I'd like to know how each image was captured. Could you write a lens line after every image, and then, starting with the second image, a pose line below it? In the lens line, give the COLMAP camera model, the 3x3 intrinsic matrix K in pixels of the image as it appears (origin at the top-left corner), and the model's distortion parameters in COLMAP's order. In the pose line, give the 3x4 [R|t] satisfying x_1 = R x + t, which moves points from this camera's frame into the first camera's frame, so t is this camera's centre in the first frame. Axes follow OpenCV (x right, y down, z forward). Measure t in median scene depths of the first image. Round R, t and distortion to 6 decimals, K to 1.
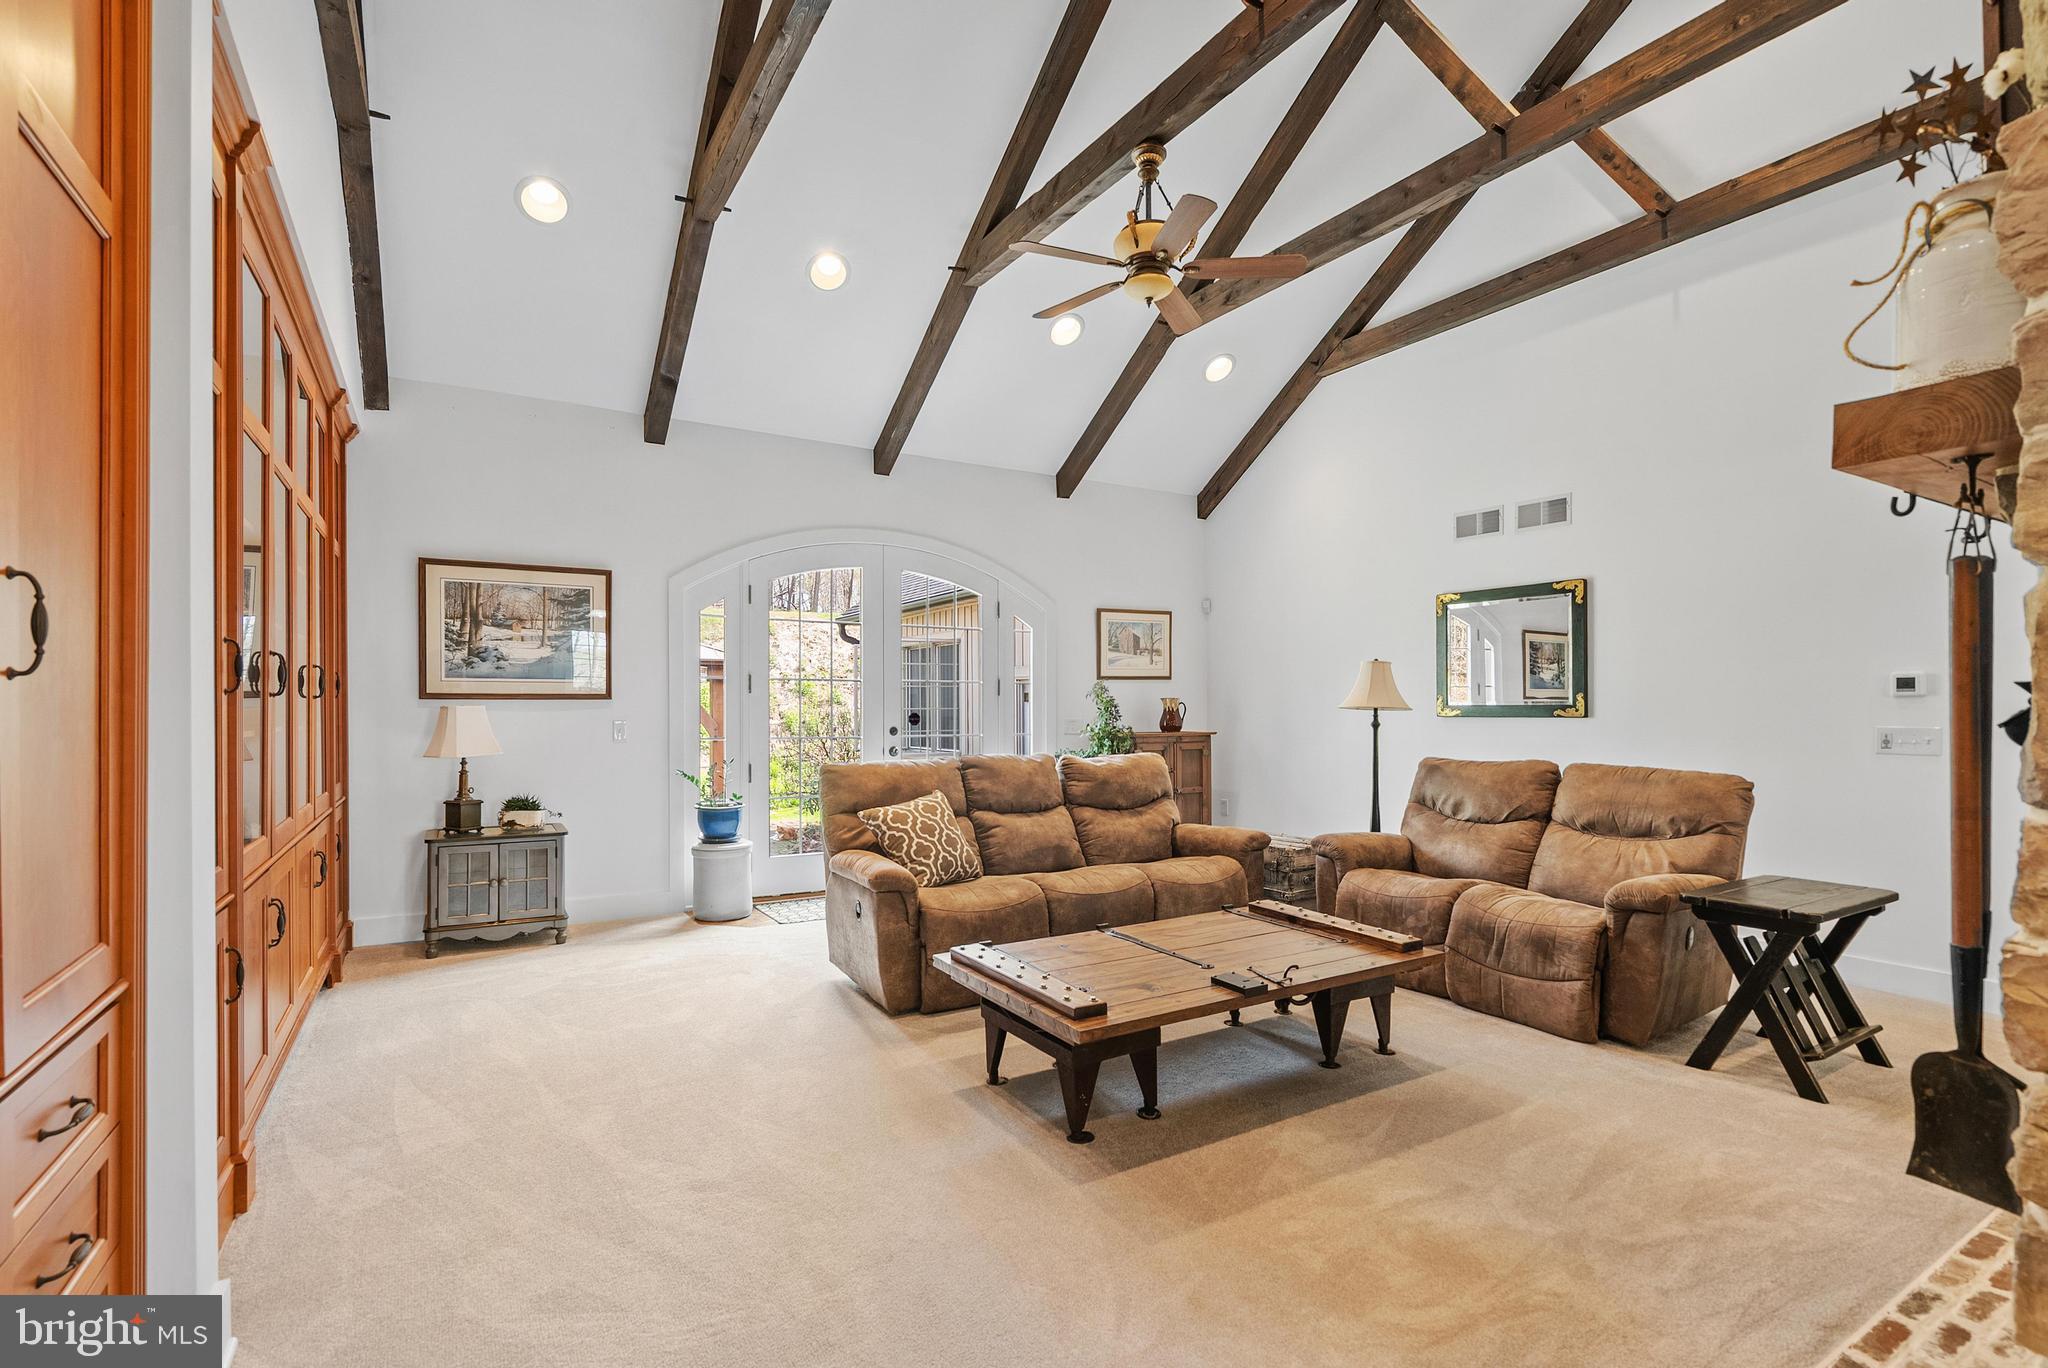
lens RADIAL K [[942.9, 0, 1029.3], [0, 942.9, 708.8], [0, 0, 1]] dist [-0.006817, 0.002017]
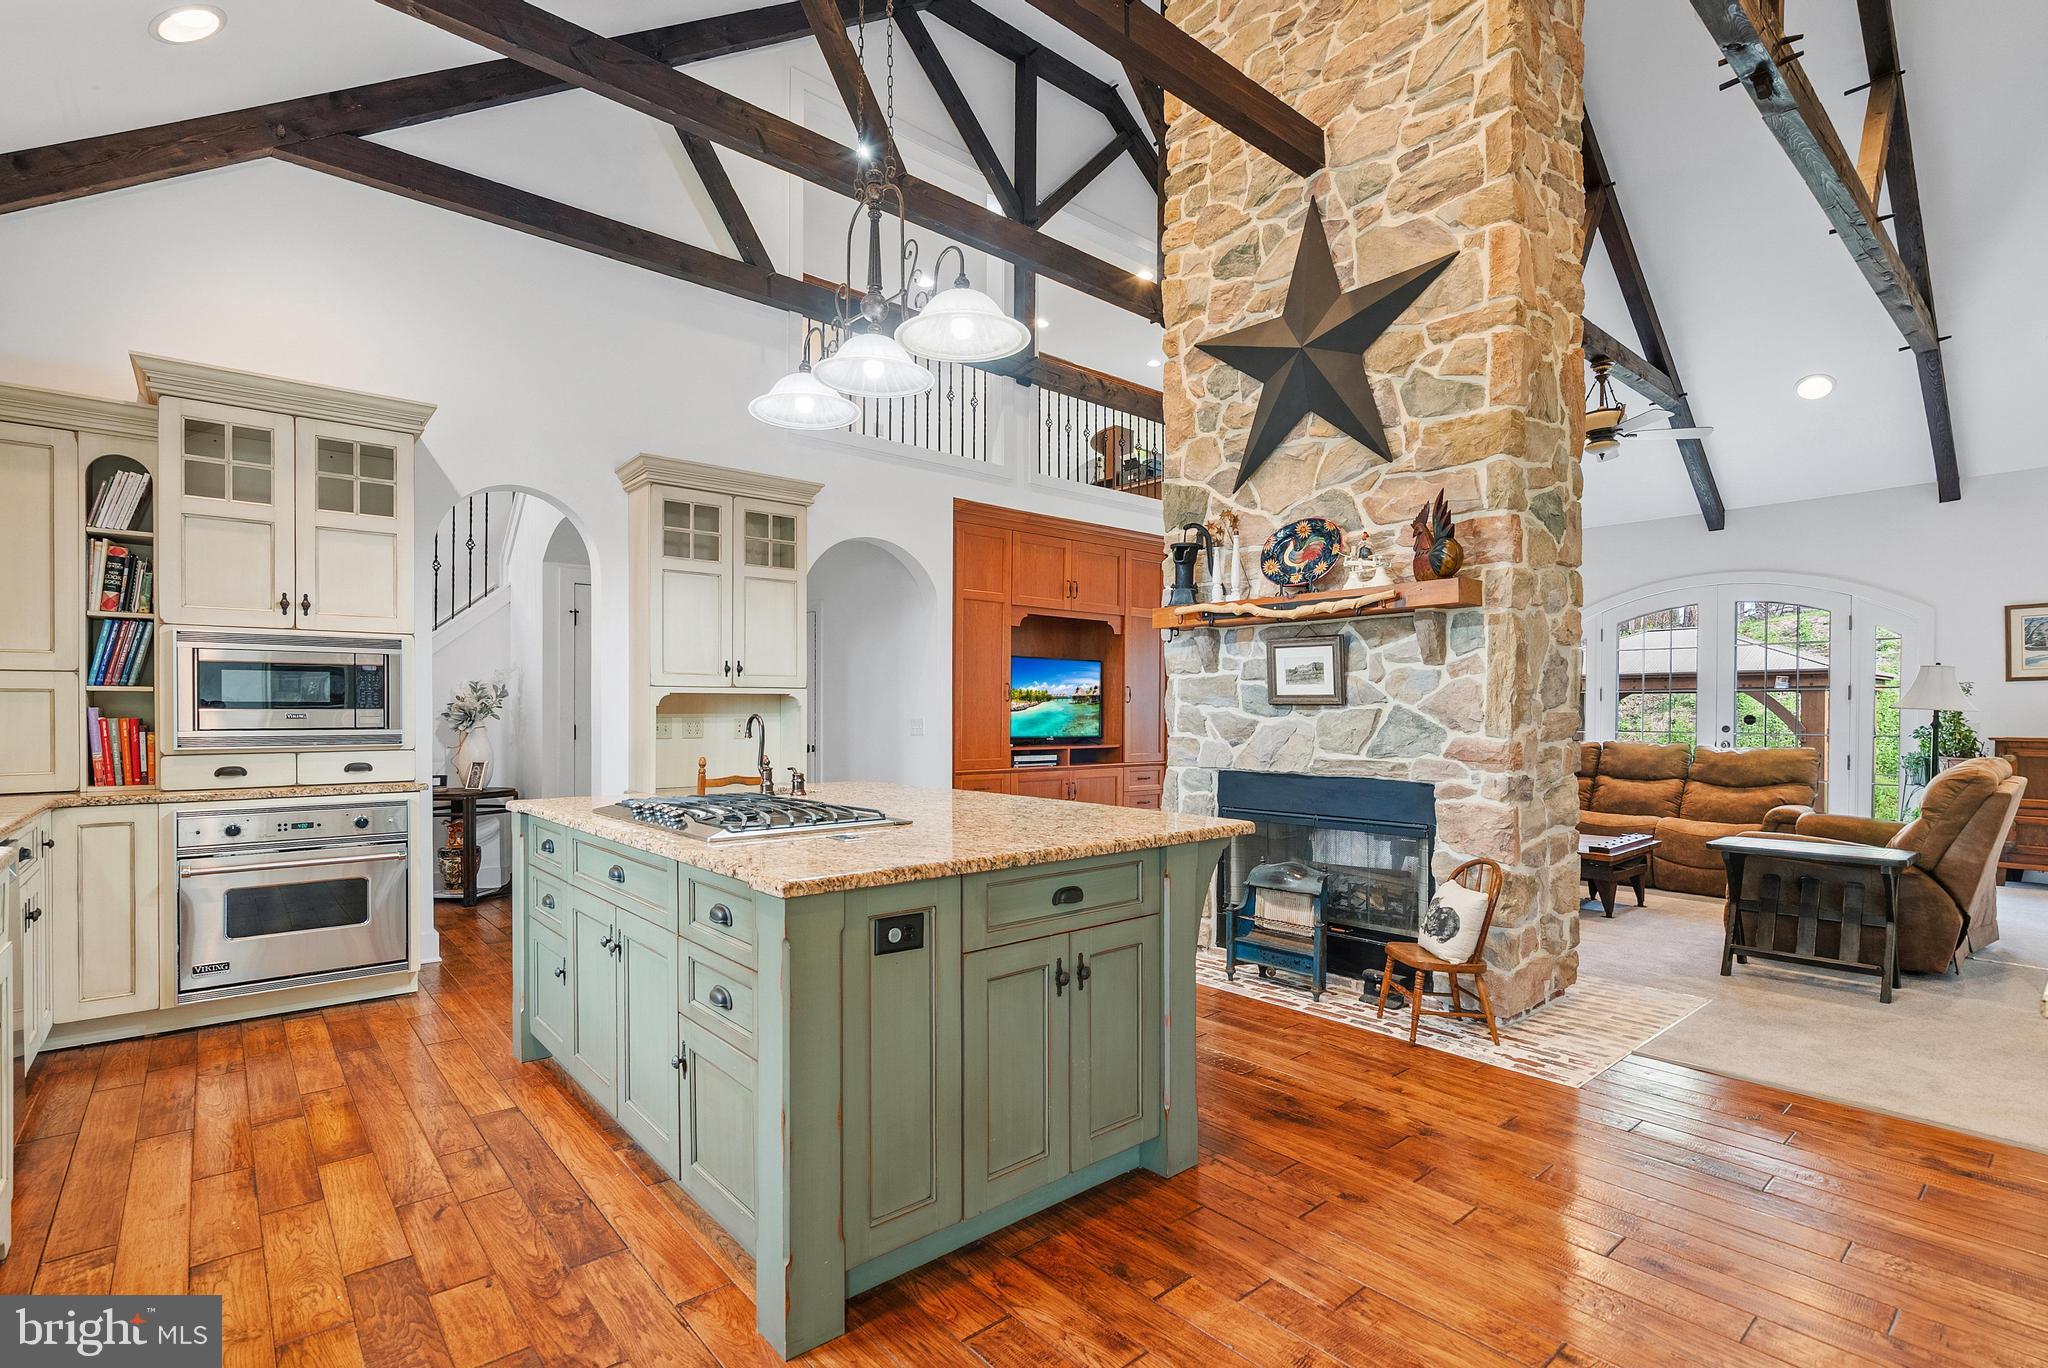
lens RADIAL K [[942.9, 0, 1021.6], [0, 942.9, 718.1], [0, 0, 1]] dist [-0.006817, 0.002017]
pose [[0.153118, 0.007067, -0.988183, 1.233965], [-0.006700, 0.999959, 0.006113, 0.009588], [0.988185, 0.005685, 0.153159, -0.174510]]
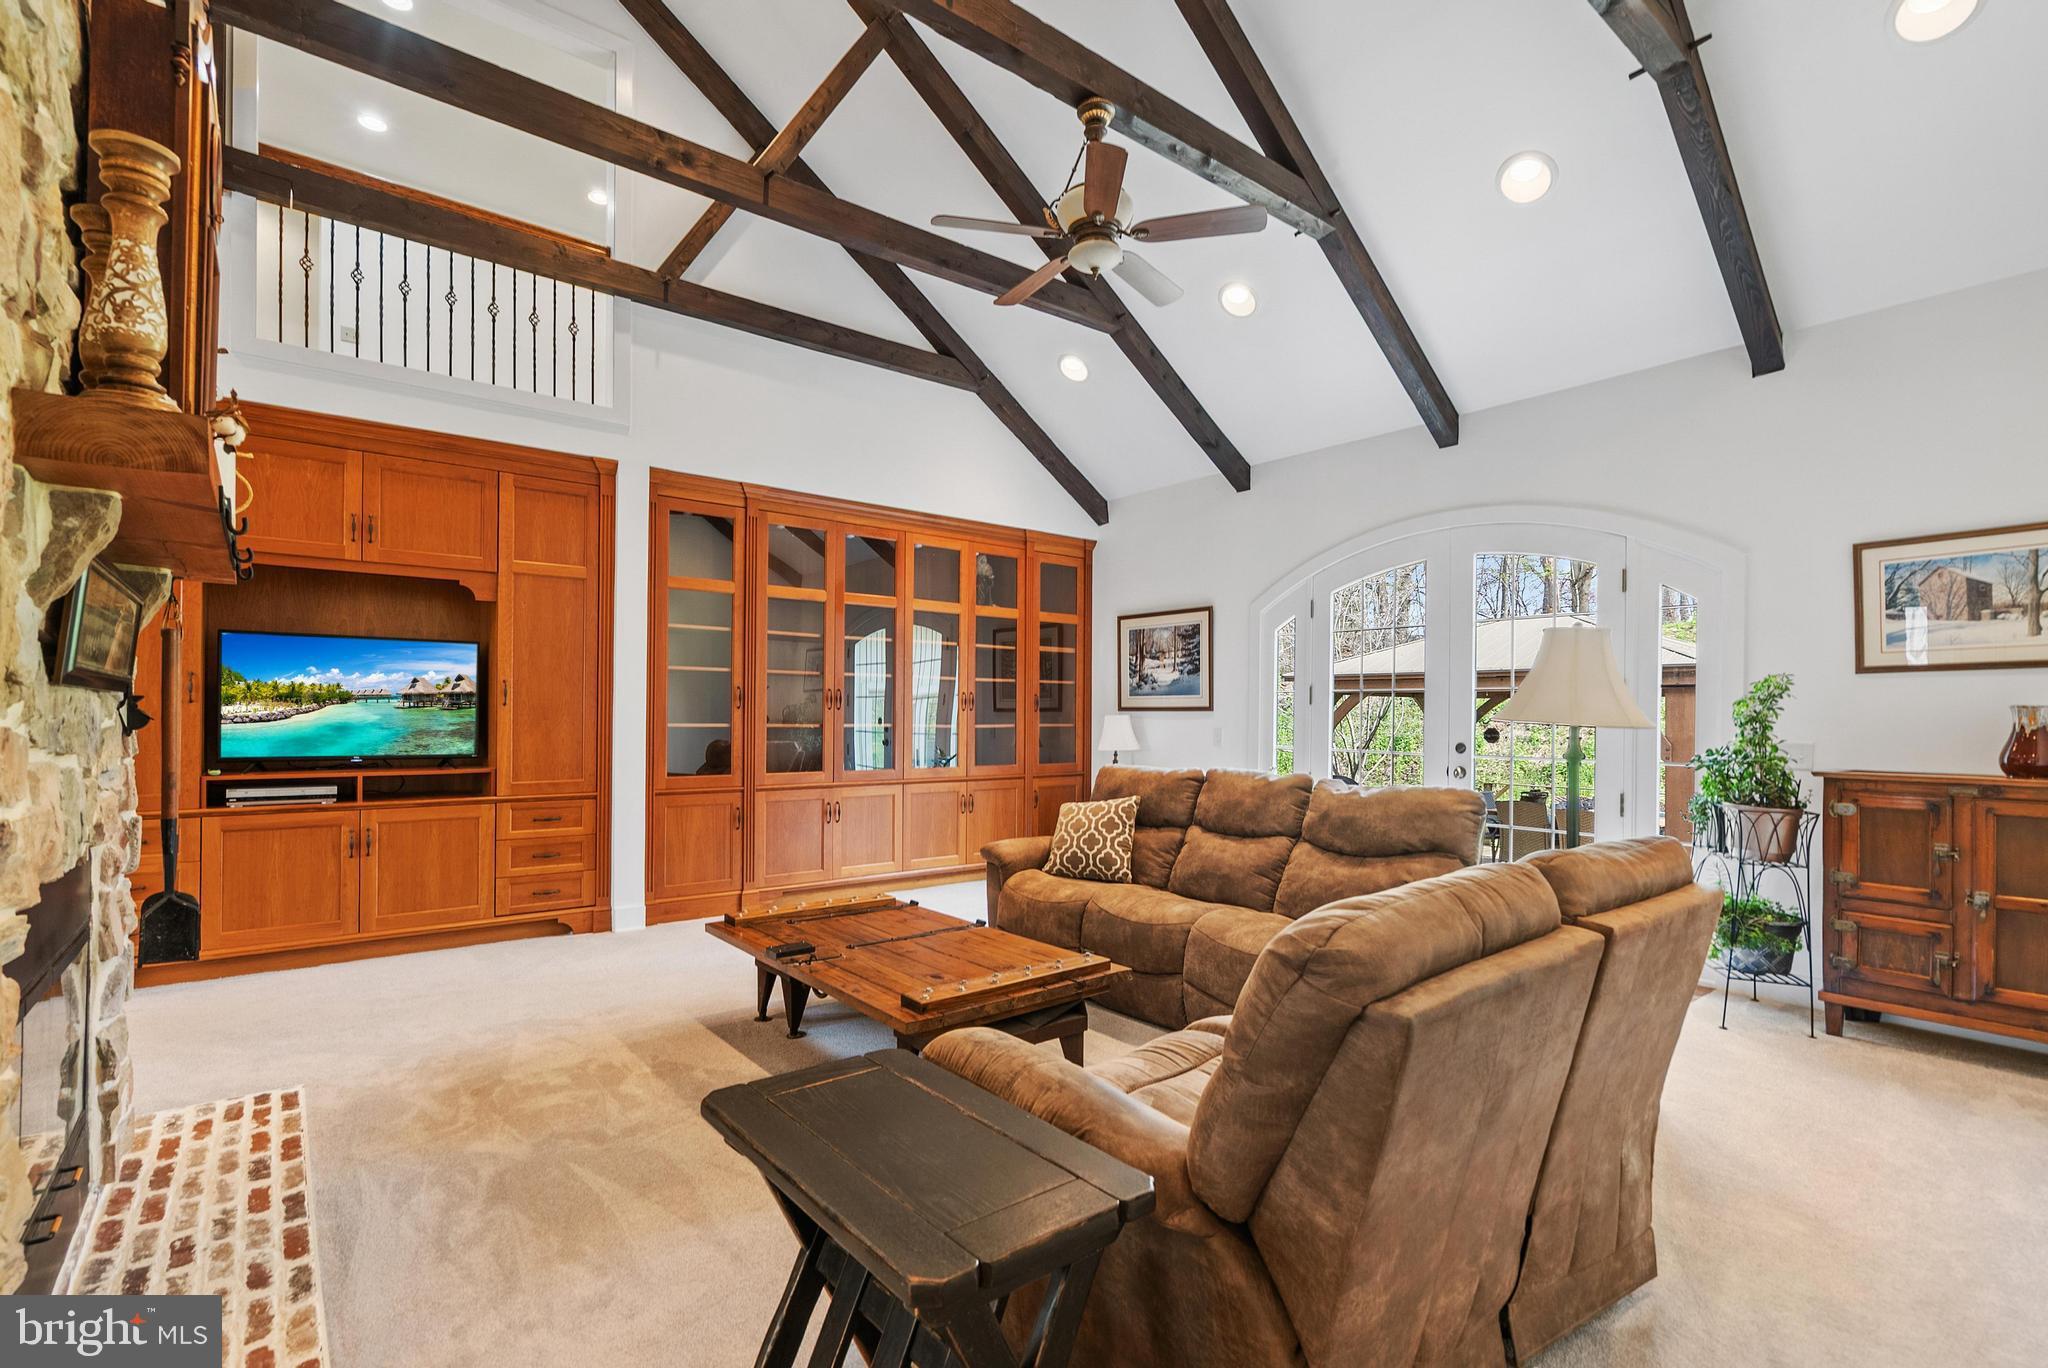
lens RADIAL K [[942.9, 0, 1005.3], [0, 942.9, 709.6], [0, 0, 1]] dist [-0.006817, 0.002017]
pose [[0.120770, -0.004535, -0.992670, 0.806707], [-0.010941, 0.999923, -0.005899, -0.001723], [0.992620, 0.011573, 0.120711, 0.637020]]
